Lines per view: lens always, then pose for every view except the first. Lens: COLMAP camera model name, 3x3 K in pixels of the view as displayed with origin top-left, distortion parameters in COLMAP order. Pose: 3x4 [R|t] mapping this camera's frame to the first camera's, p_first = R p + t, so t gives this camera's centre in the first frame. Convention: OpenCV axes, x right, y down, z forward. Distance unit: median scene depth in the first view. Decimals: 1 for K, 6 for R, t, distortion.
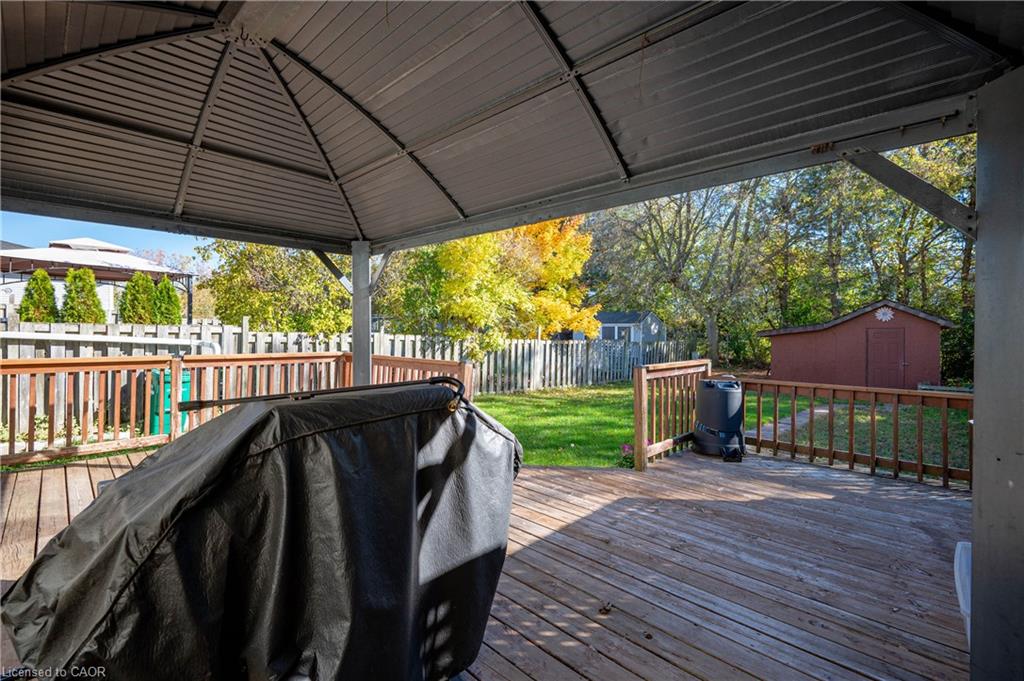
lens RADIAL K [[450.8, 0, 512.0], [0, 450.8, 340.5], [0, 0, 1]] dist [-0.000946, -0.000501]
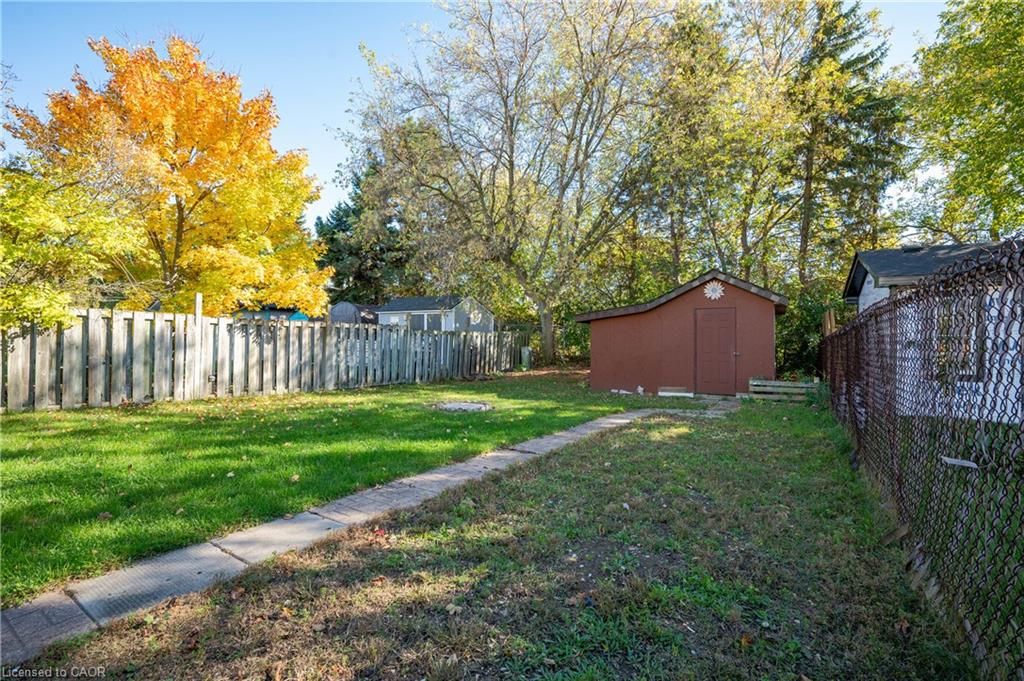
lens RADIAL K [[457.6, 0, 512.0], [0, 457.6, 340.5], [0, 0, 1]] dist [-0.001272, -0.000366]
pose [[0.975532, 0.001397, 0.219851, 0.314973], [0.001469, 0.999916, -0.012872, 0.037881], [-0.219851, 0.012880, 0.975448, 0.309128]]
